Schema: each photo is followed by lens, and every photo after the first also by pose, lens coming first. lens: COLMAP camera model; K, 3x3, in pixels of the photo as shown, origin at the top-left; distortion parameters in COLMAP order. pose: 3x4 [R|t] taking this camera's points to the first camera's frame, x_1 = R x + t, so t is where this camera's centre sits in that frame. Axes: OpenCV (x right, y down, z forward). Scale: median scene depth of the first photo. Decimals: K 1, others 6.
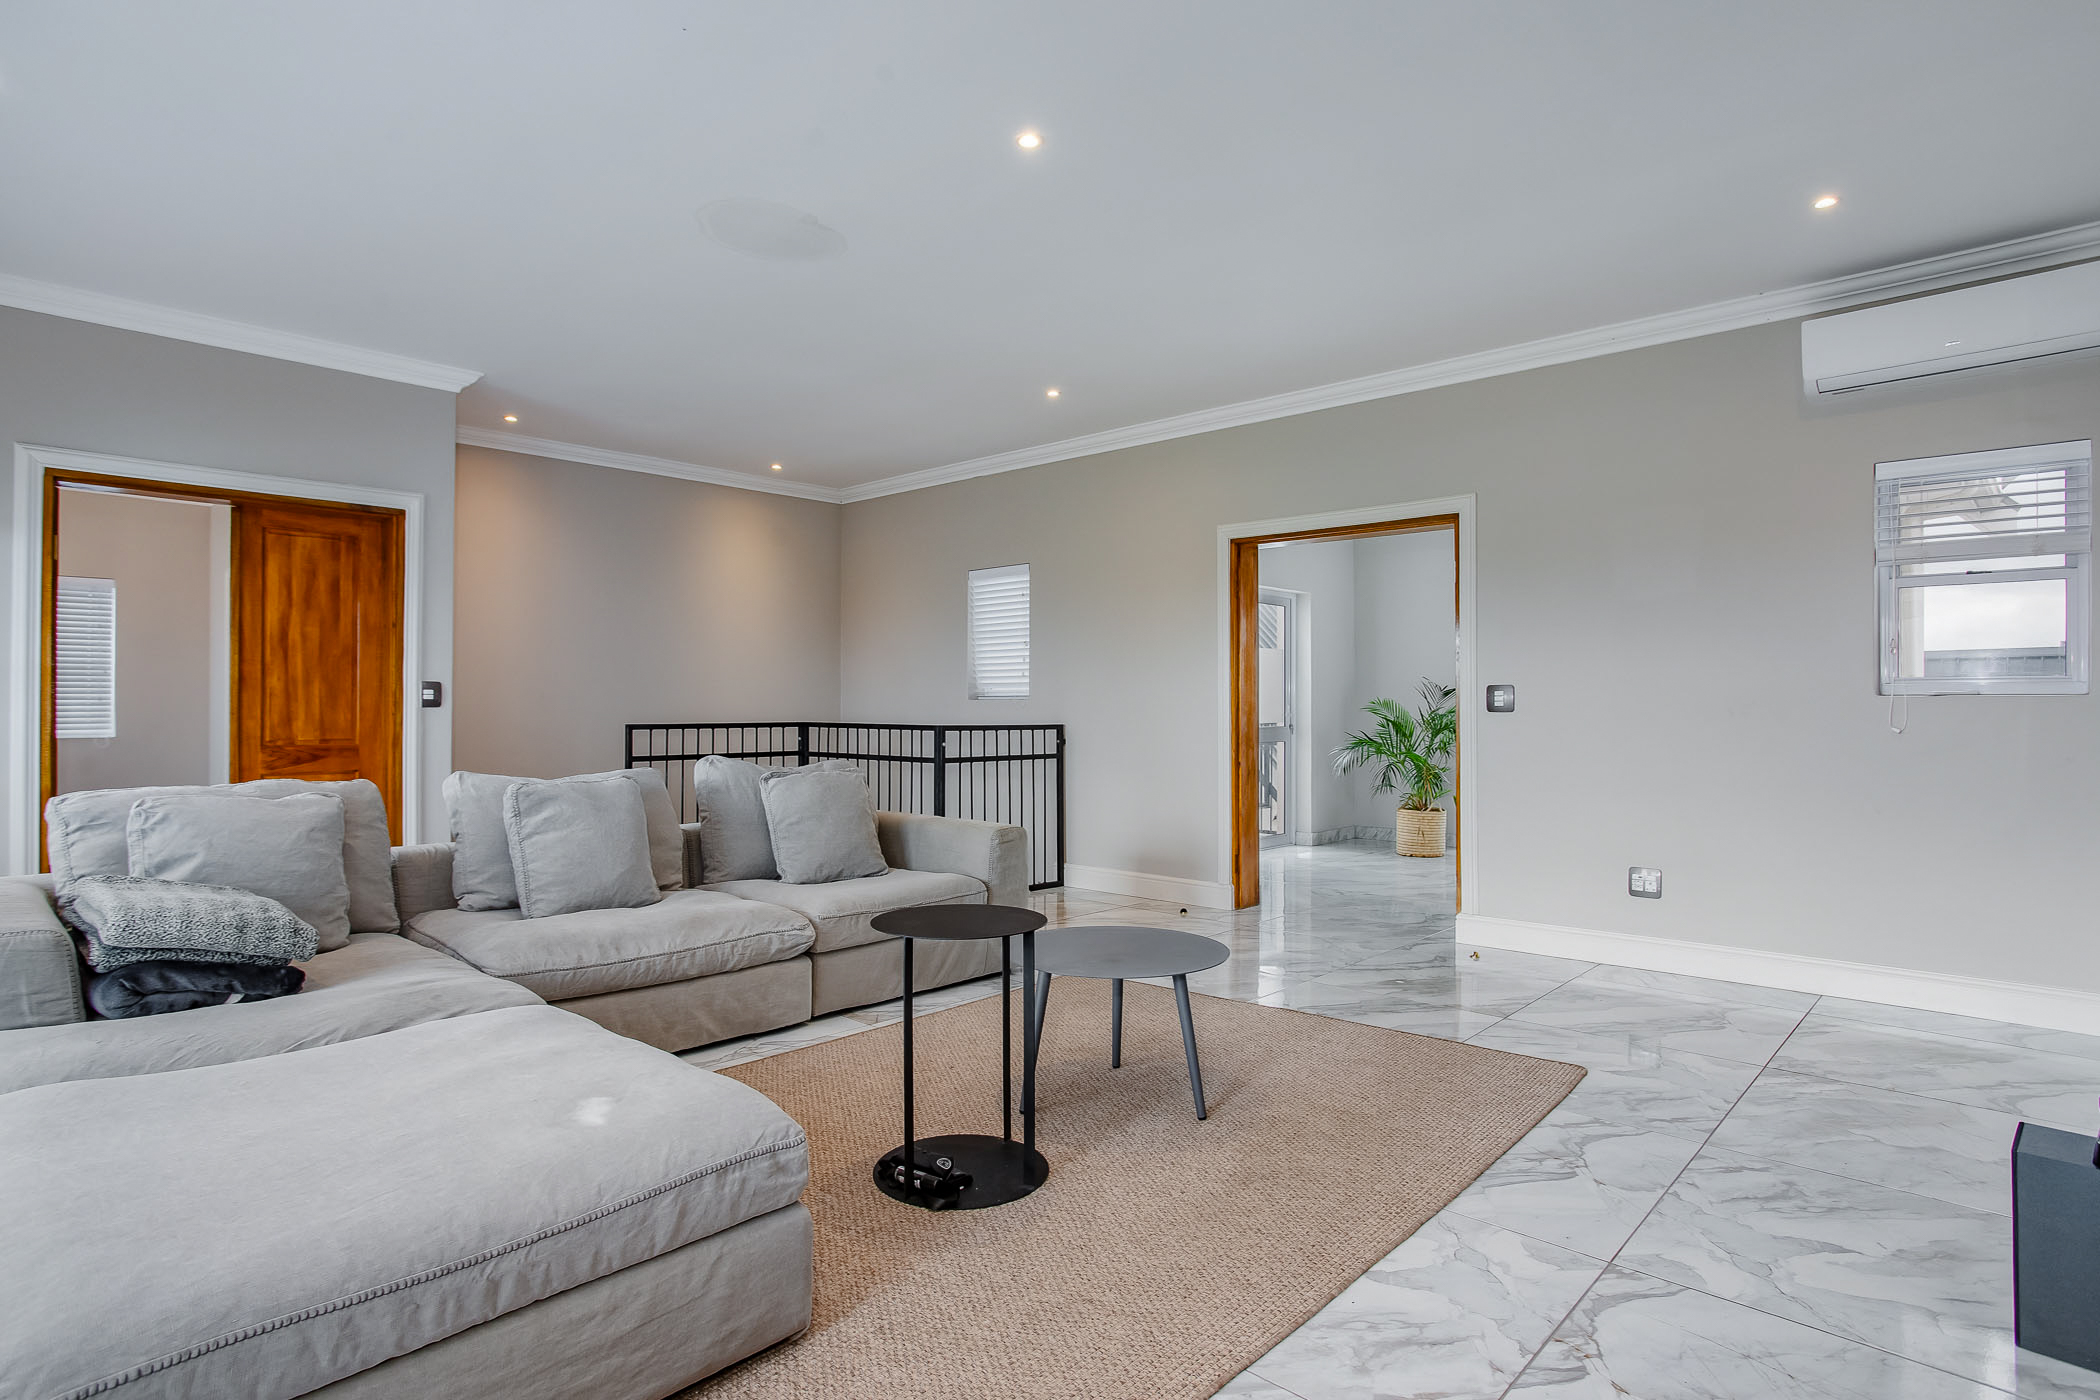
lens RADIAL K [[1079.1, 0, 1038.3], [0, 1079.1, 689.6], [0, 0, 1]] dist [-0.055086, 0.031630]
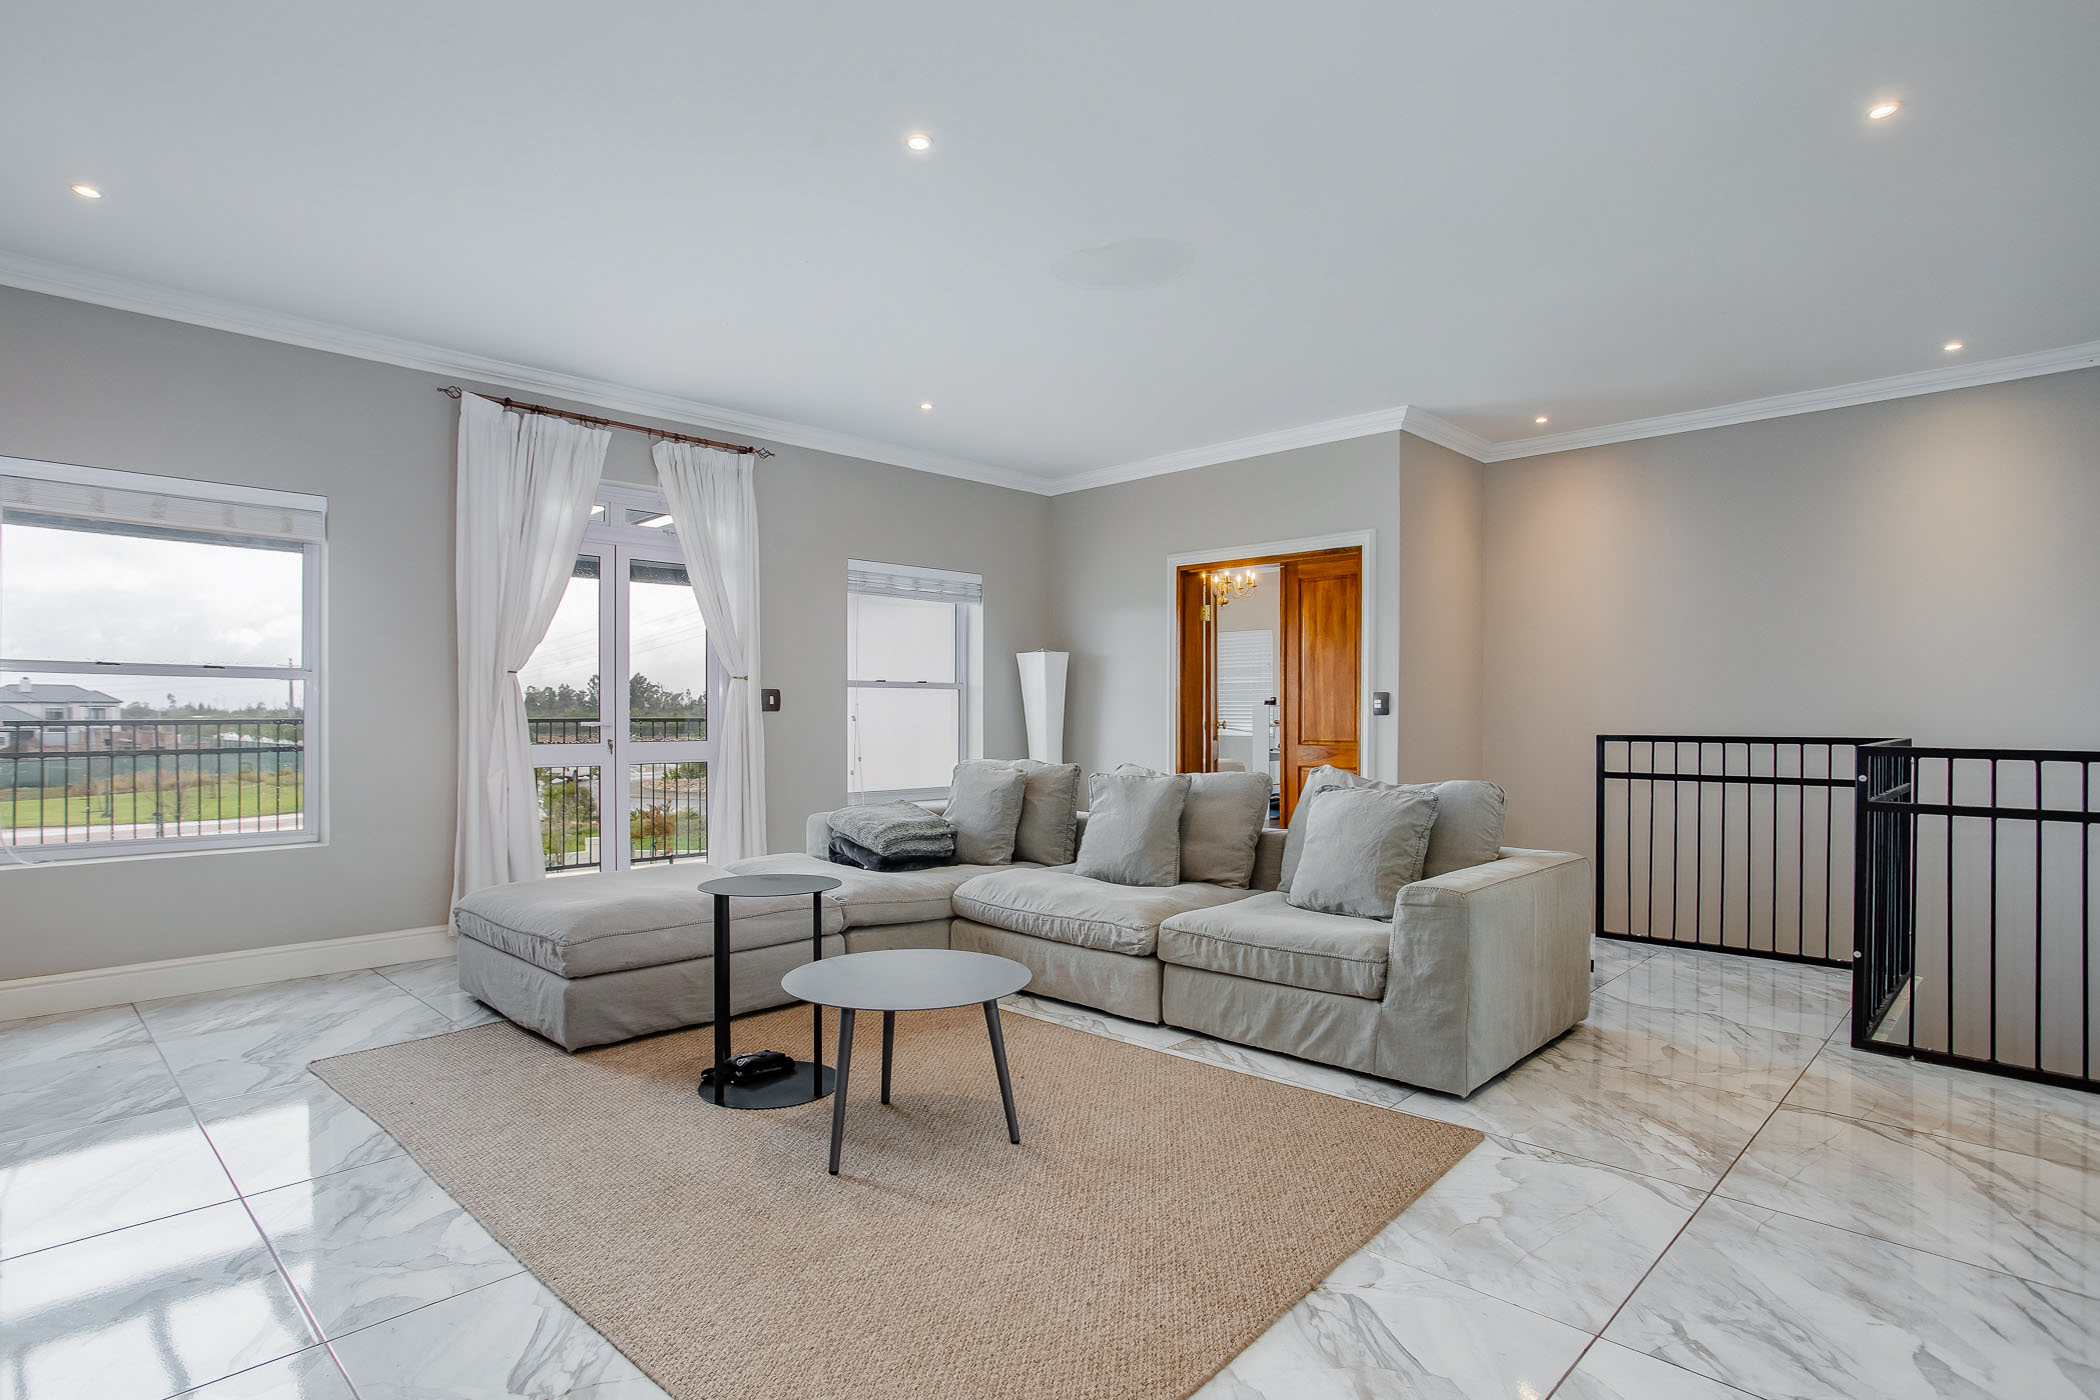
lens RADIAL K [[1079.1, 0, 1038.3], [0, 1079.1, 689.6], [0, 0, 1]] dist [-0.055086, 0.031630]
pose [[-0.006965, -0.024362, -0.999679, 0.590977], [0.013205, 0.999614, -0.024452, 0.013111], [0.999889, -0.013371, -0.006641, 0.665738]]
